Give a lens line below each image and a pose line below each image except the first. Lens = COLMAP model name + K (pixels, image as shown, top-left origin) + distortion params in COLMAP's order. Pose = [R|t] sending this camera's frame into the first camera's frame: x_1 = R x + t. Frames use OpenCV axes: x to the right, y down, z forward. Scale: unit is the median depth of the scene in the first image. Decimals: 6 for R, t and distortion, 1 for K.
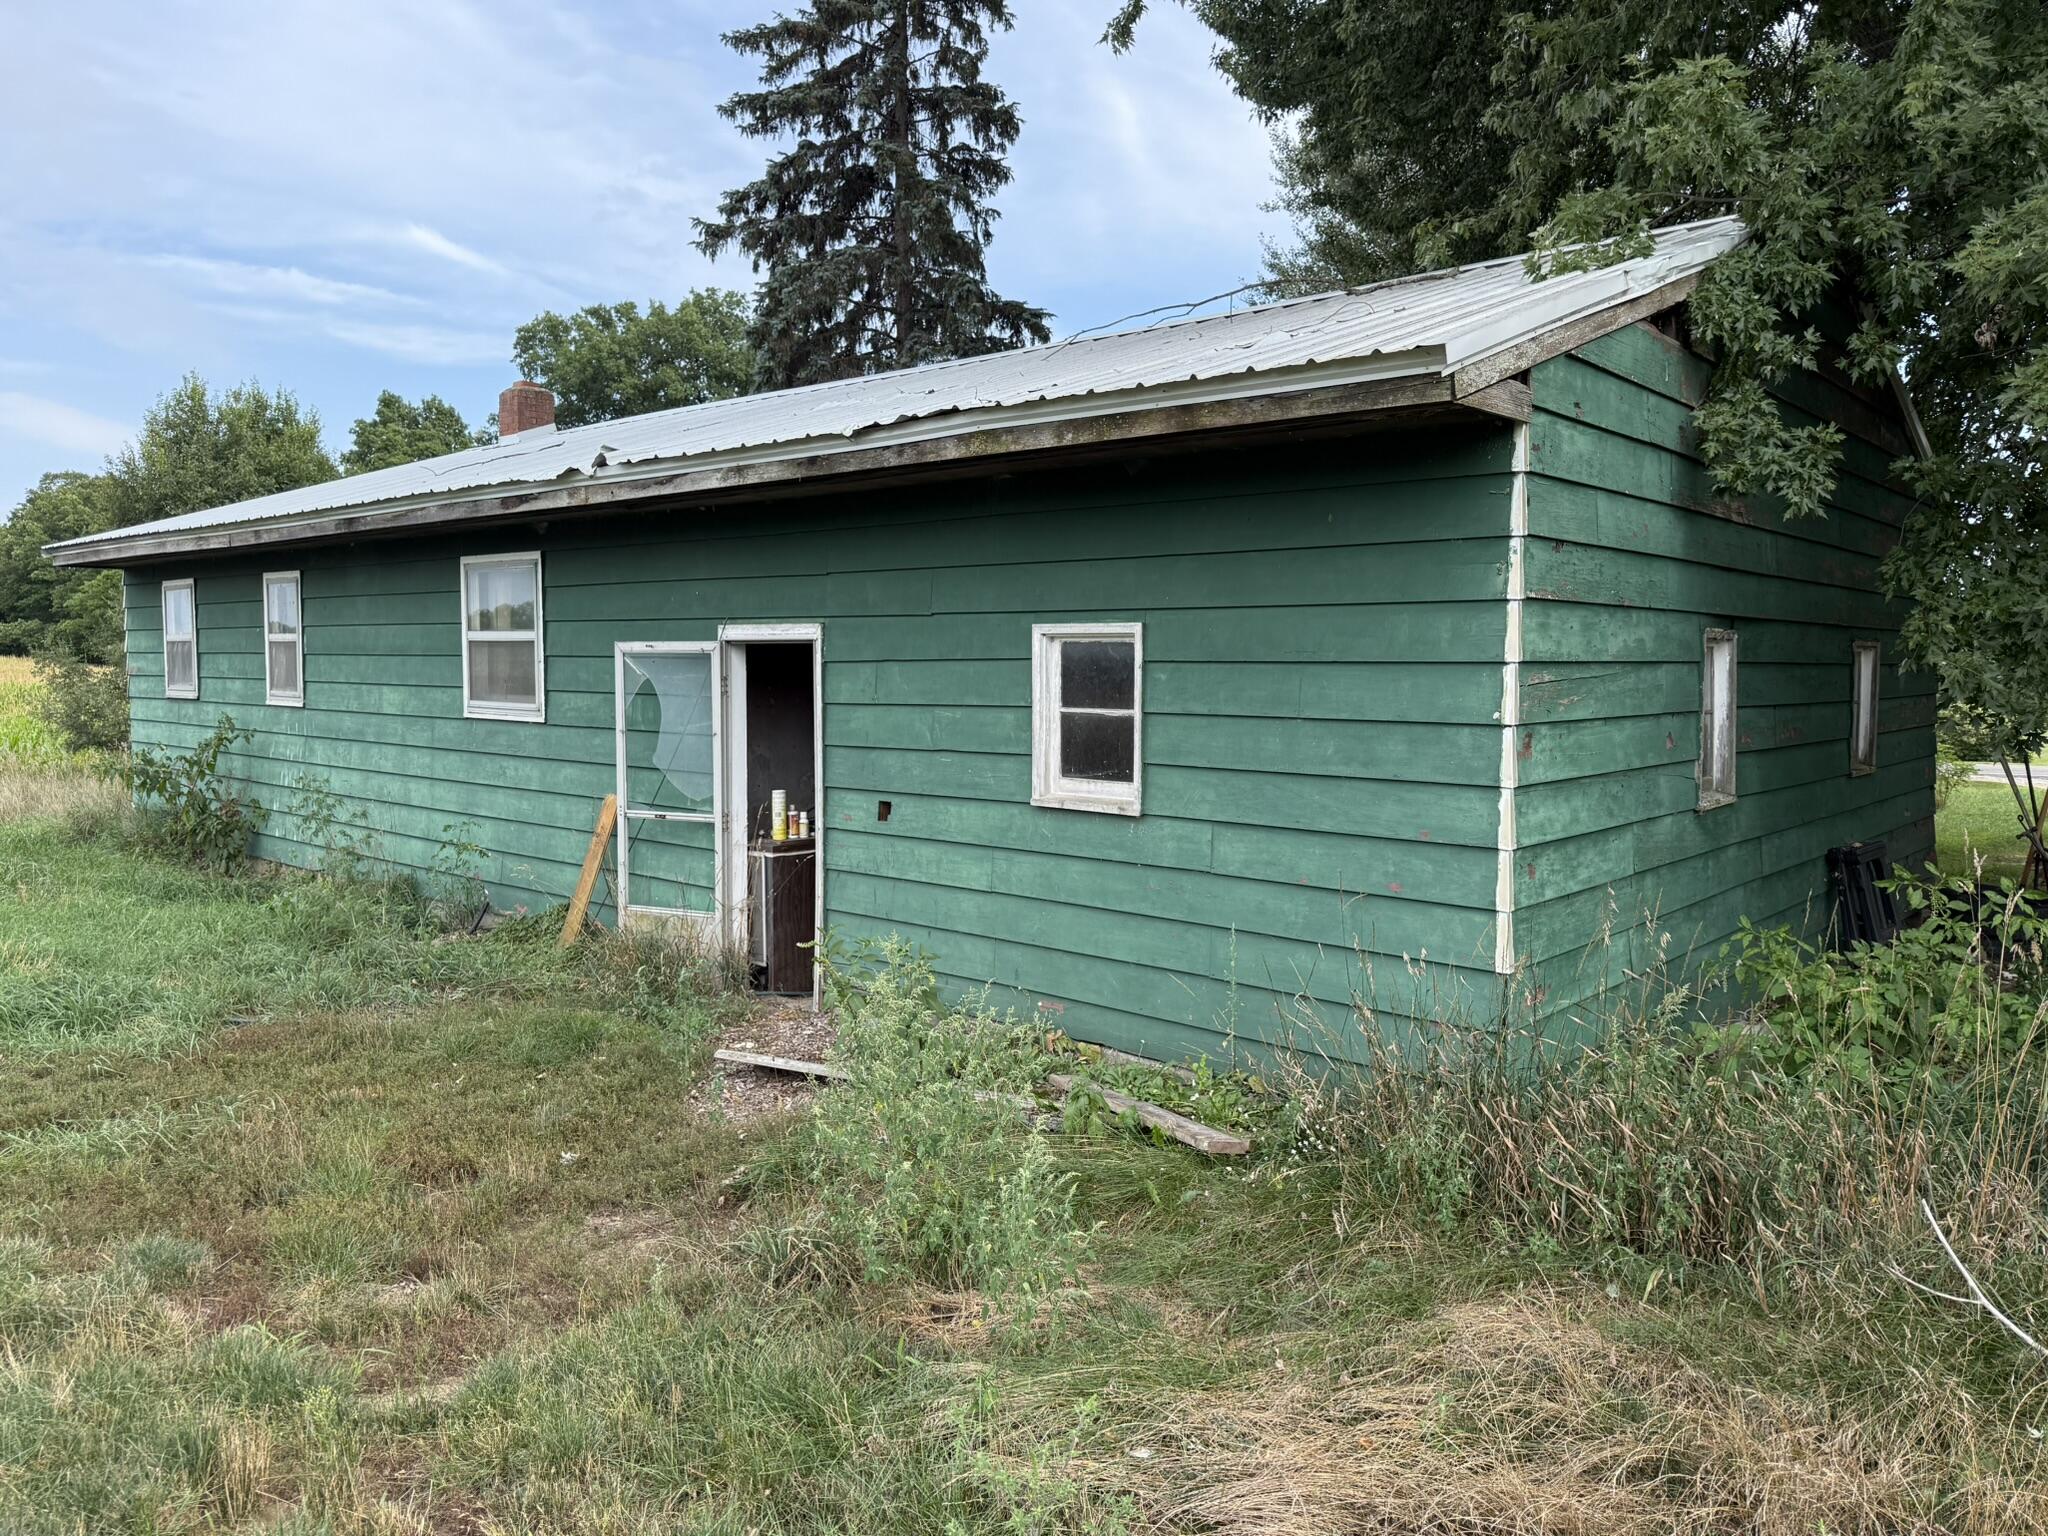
lens RADIAL K [[1455.7, 0, 1039.1], [0, 1455.7, 752.6], [0, 0, 1]] dist [0.045313, -0.063464]
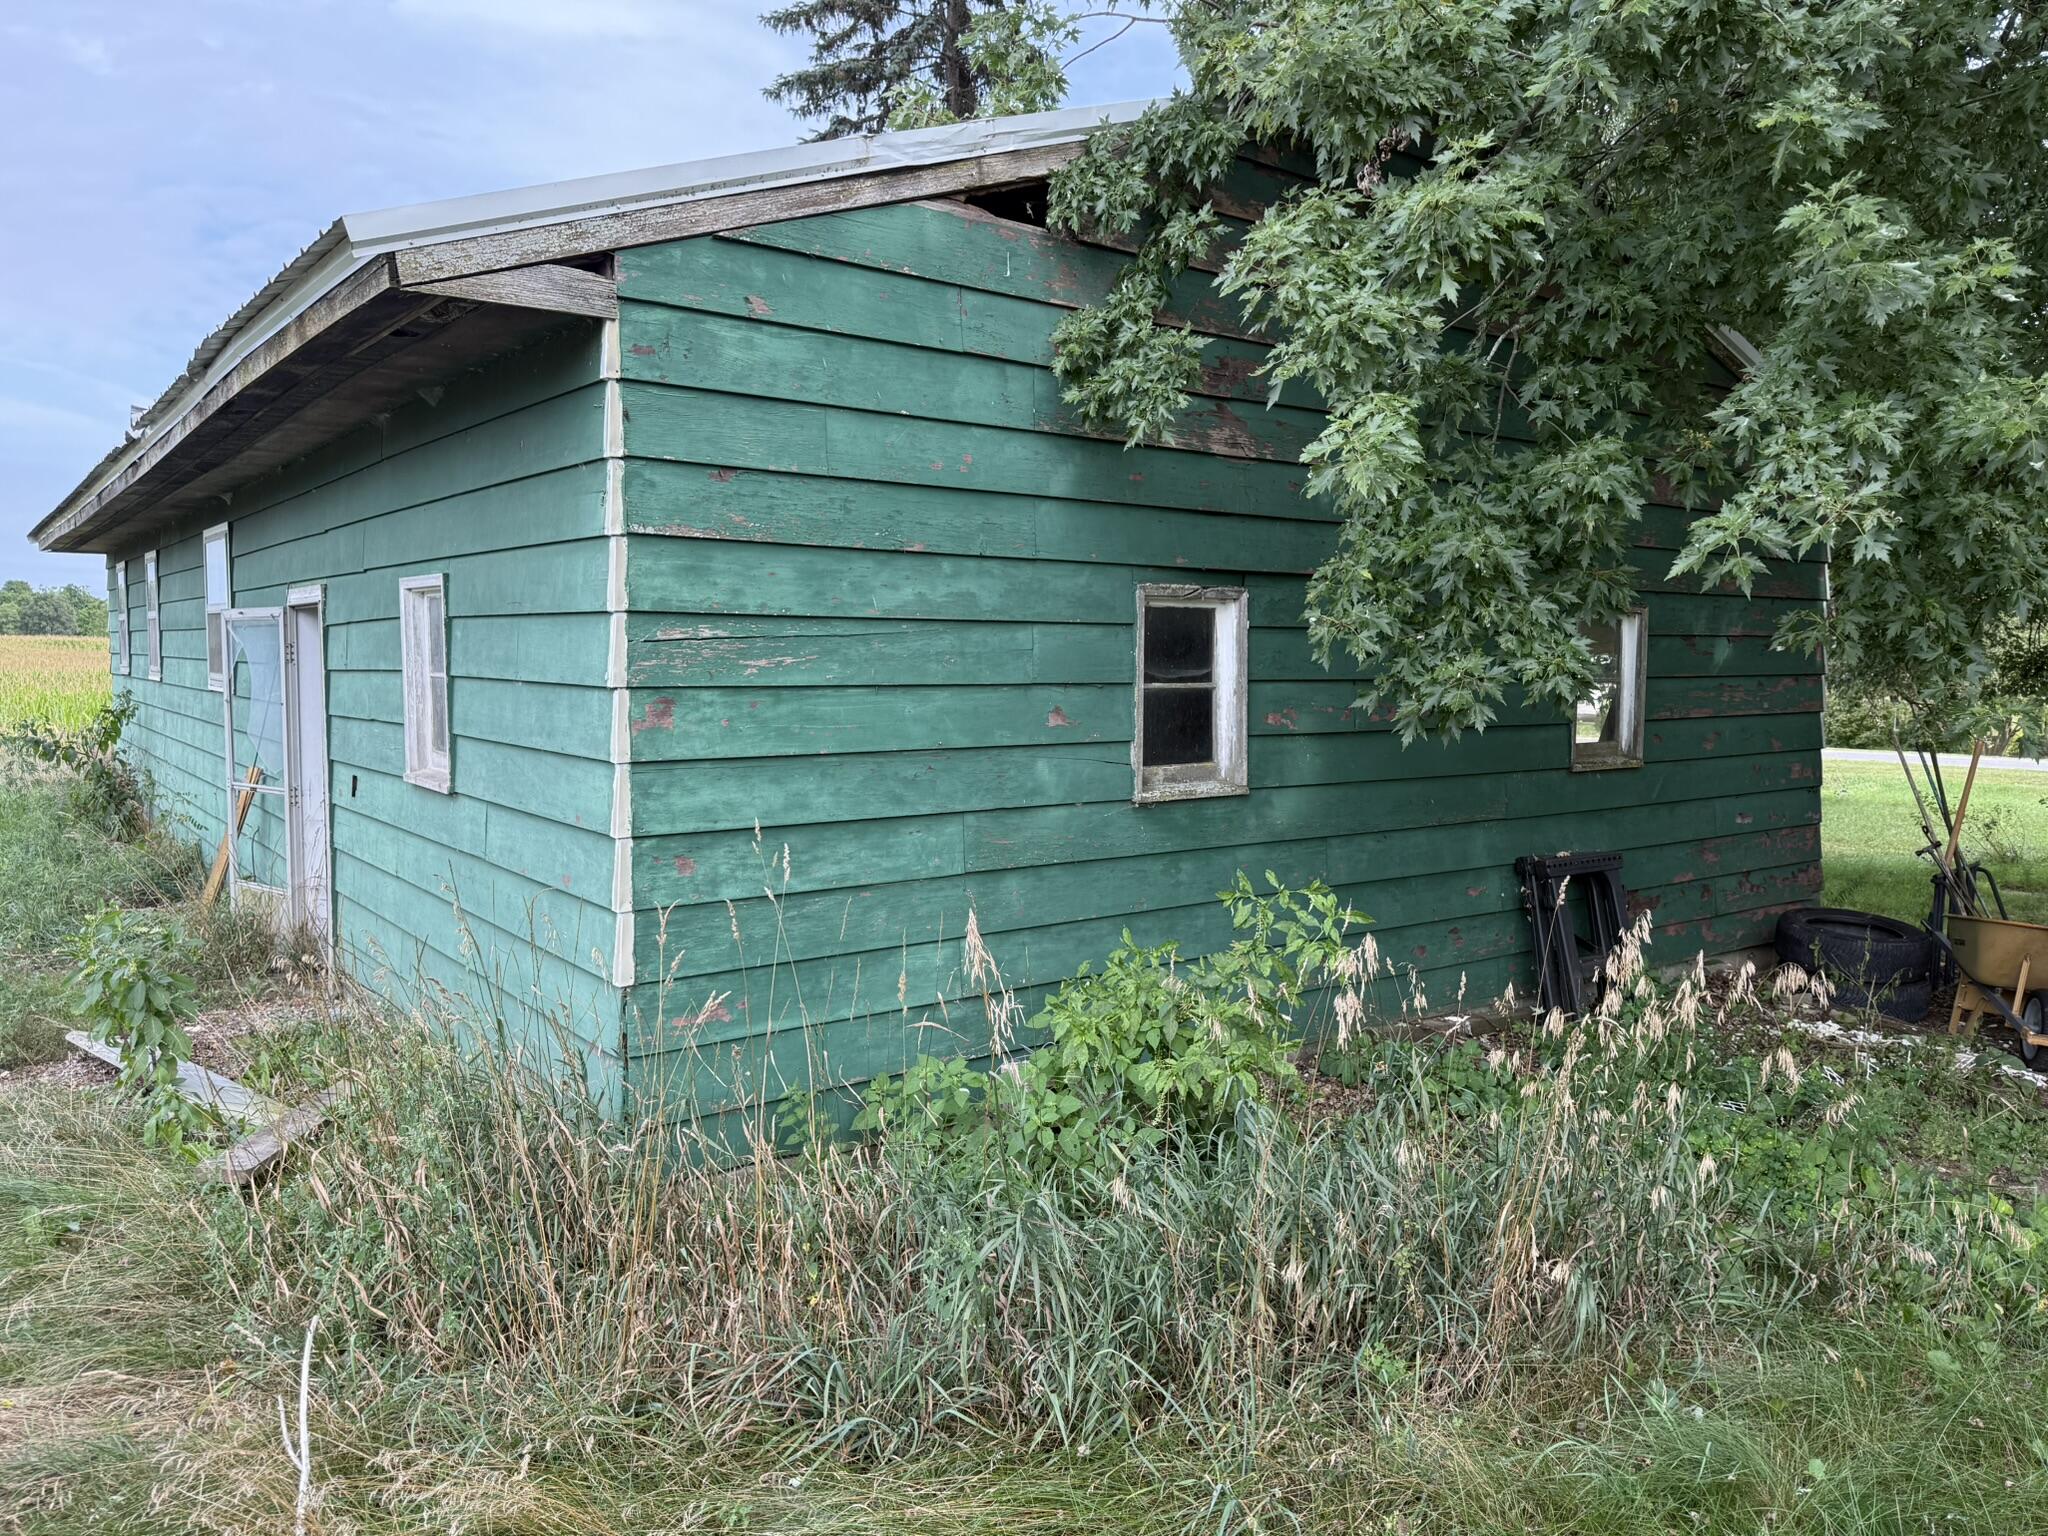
lens RADIAL K [[1455.7, 0, 1017.8], [0, 1455.7, 772.4], [0, 0, 1]] dist [0.045313, -0.063464]
pose [[0.979069, 0.017840, -0.202744, 0.424616], [-0.014292, 0.999718, 0.018953, 0.006164], [0.203025, -0.015658, 0.979048, 0.138407]]
